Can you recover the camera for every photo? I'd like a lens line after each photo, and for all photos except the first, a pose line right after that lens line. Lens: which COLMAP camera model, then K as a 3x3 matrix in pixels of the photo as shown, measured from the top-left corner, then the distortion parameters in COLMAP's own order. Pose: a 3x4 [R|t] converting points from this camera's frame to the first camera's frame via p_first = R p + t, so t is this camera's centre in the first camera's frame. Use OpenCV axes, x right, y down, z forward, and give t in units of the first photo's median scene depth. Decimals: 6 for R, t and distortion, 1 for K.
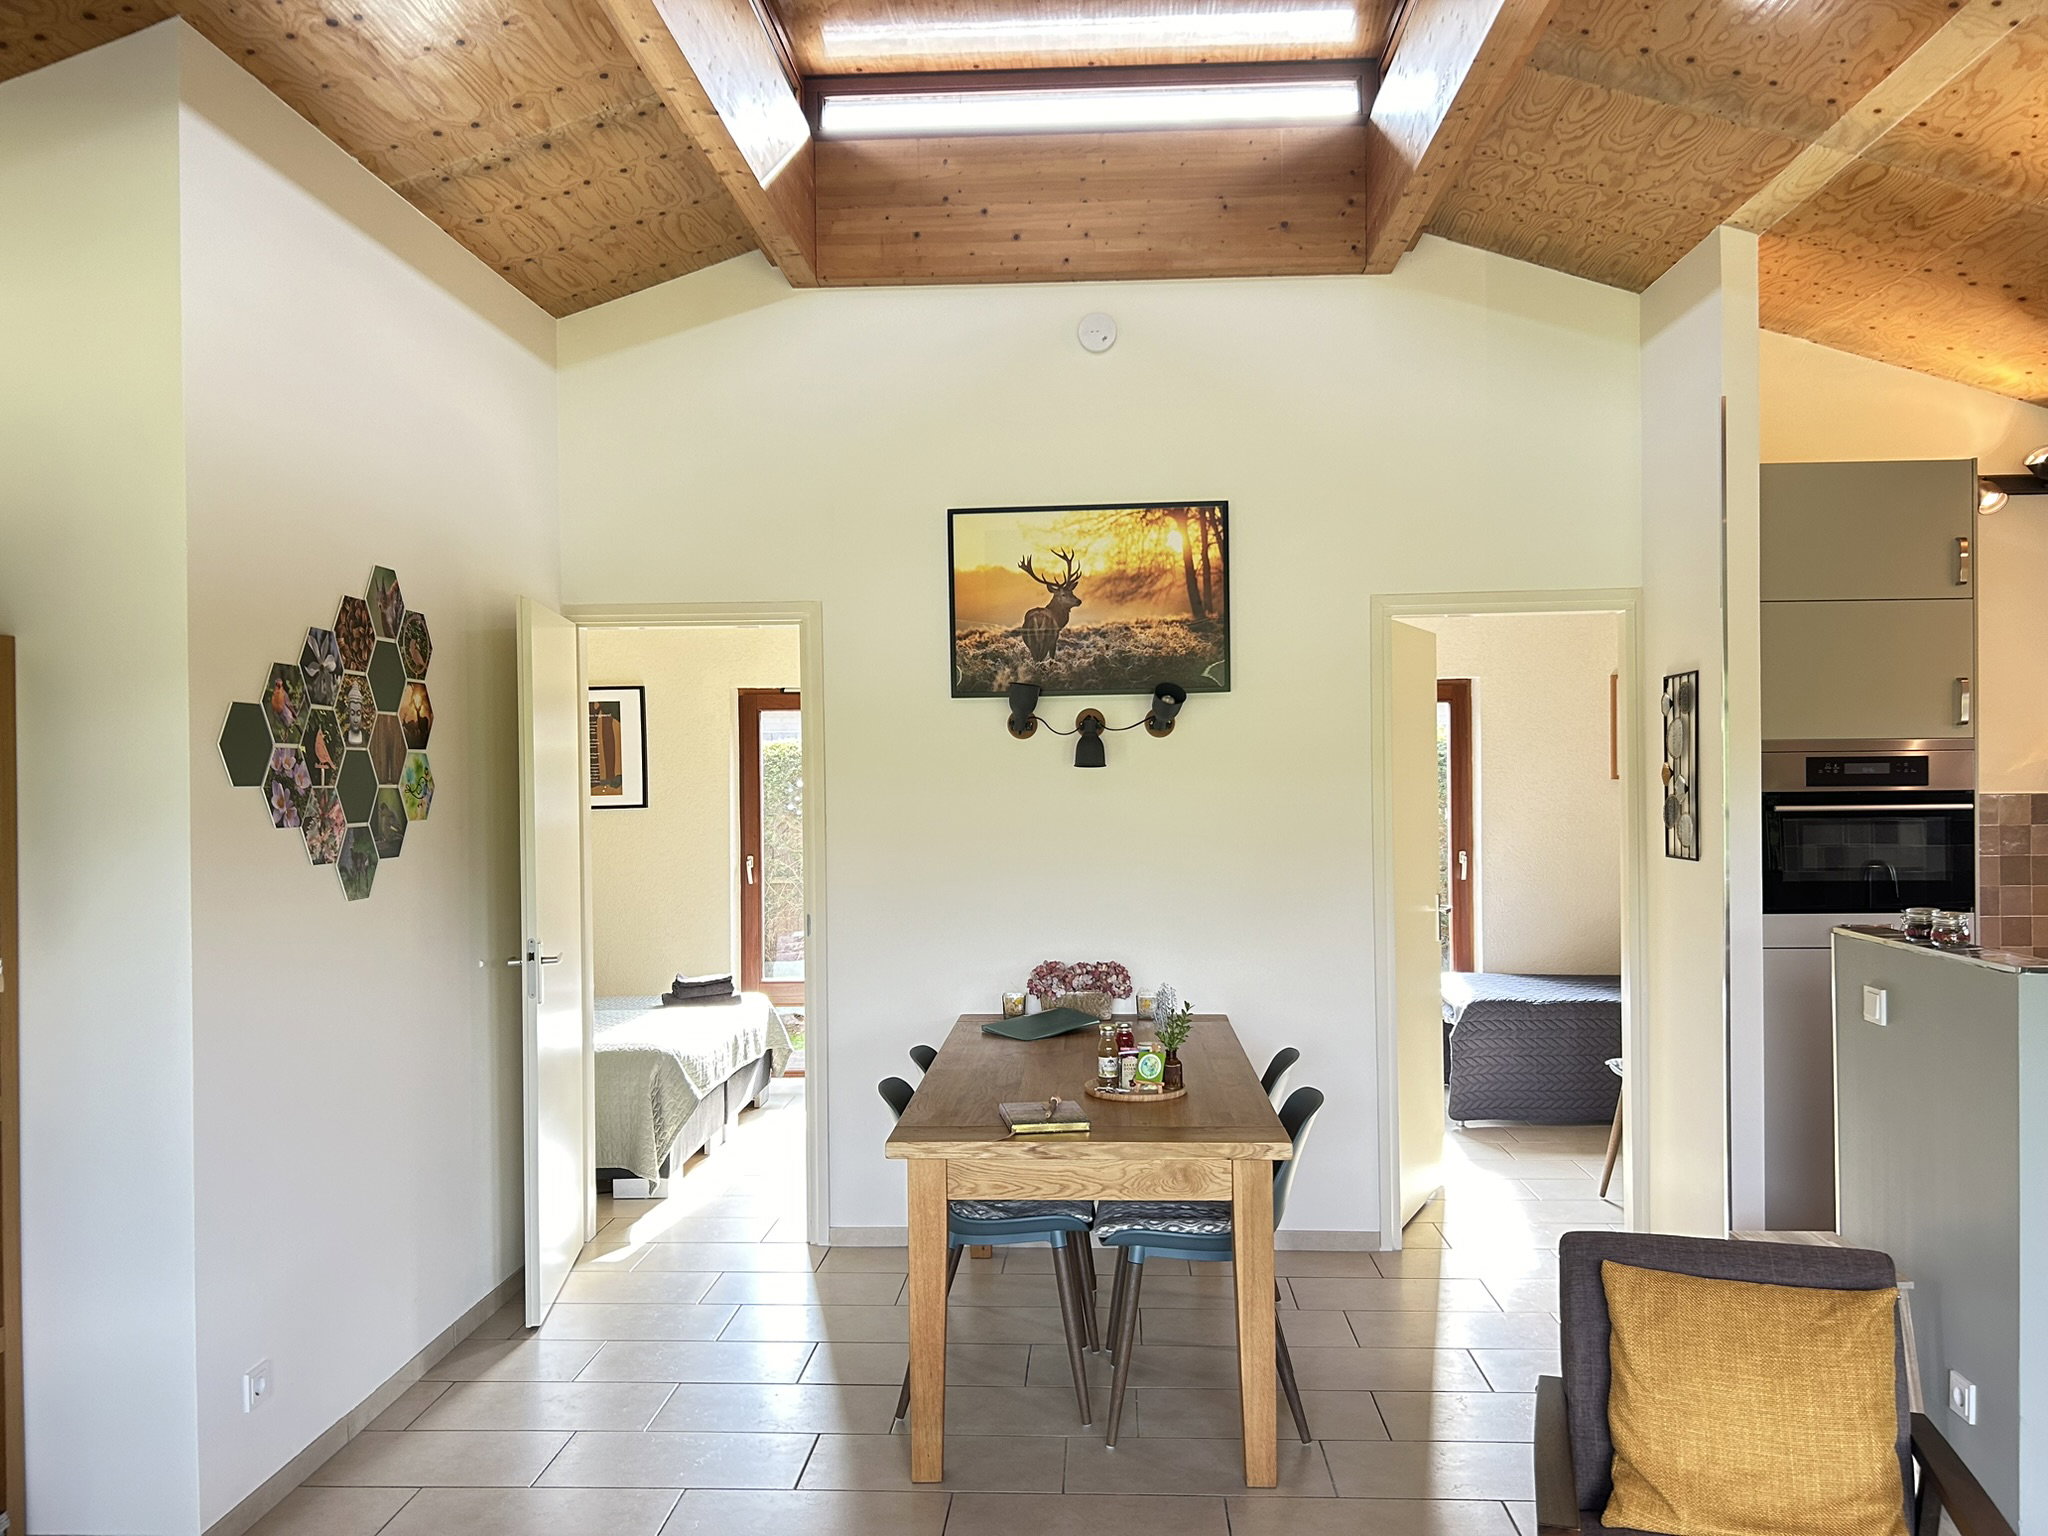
lens RADIAL K [[1529.7, 0, 1024.0], [0, 1529.7, 768.0], [0, 0, 1]] dist [0.074601, -0.079456]
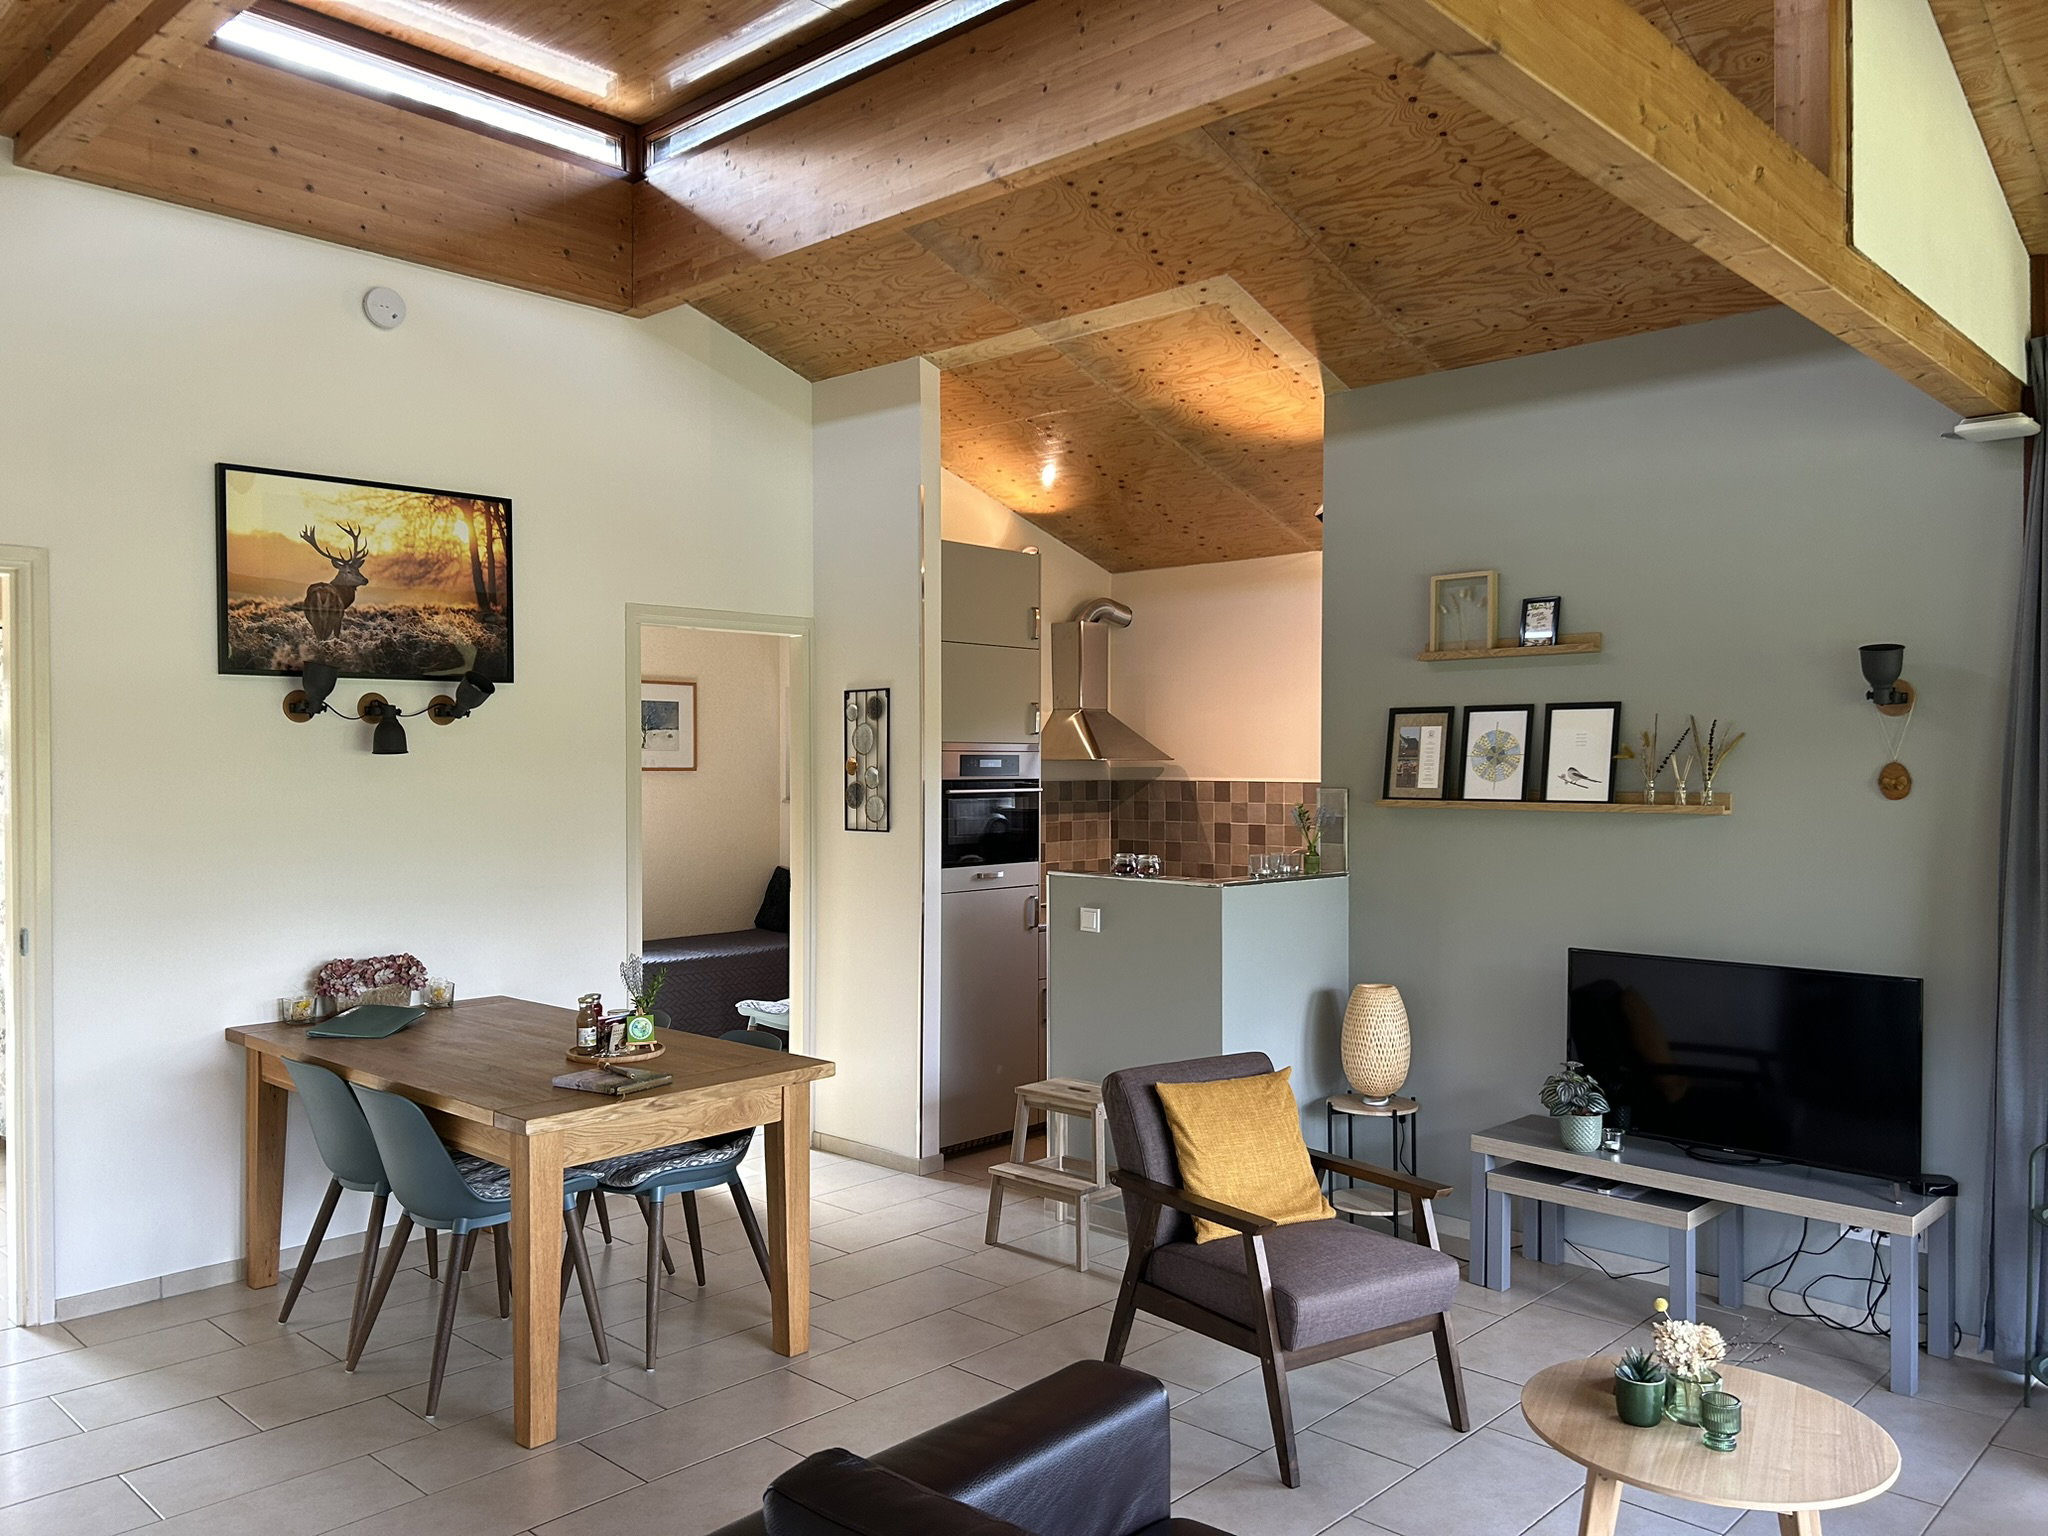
lens RADIAL K [[1534.0, 0, 1024.0], [0, 1534.0, 768.0], [0, 0, 1]] dist [0.003833, -0.037344]
pose [[0.645087, 0.009804, 0.764046, -0.432098], [-0.009068, 0.999945, -0.005175, 0.009609], [-0.764055, -0.003590, 0.645141, 0.067295]]
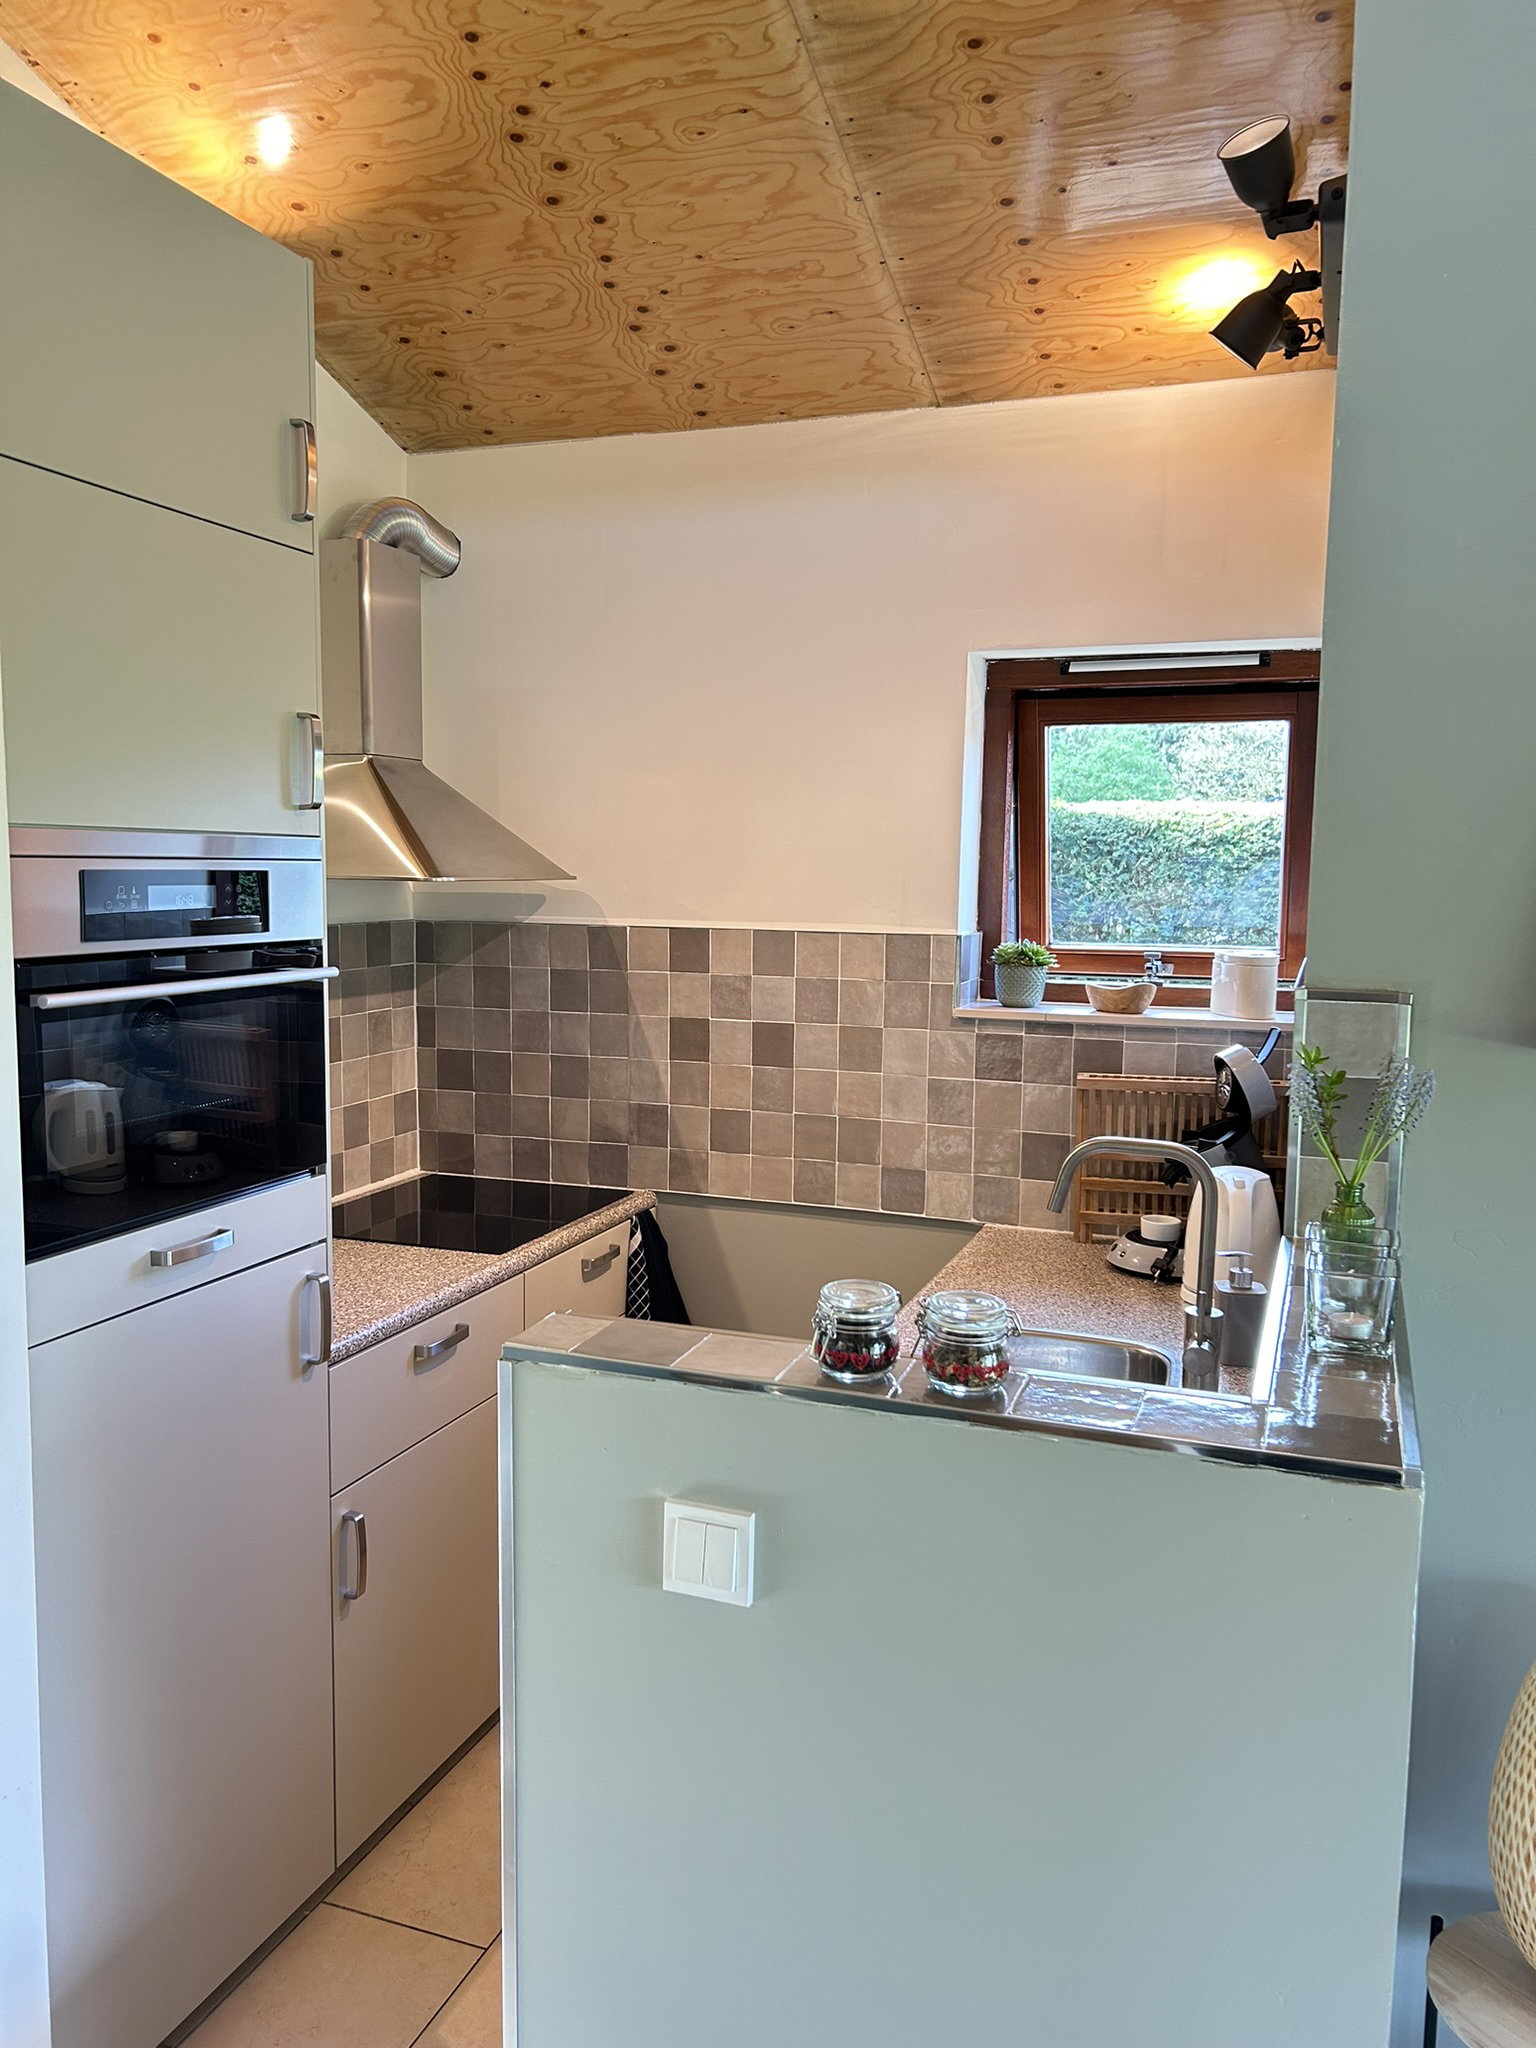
lens RADIAL K [[1529.7, 0, 768.0], [0, 1529.7, 1024.0], [0, 0, 1]] dist [0.074601, -0.079456]
pose [[0.282016, -0.082386, 0.955866, 0.144639], [-0.015682, 0.995777, 0.090453, -0.005409], [-0.959281, -0.040499, 0.279533, 0.617756]]
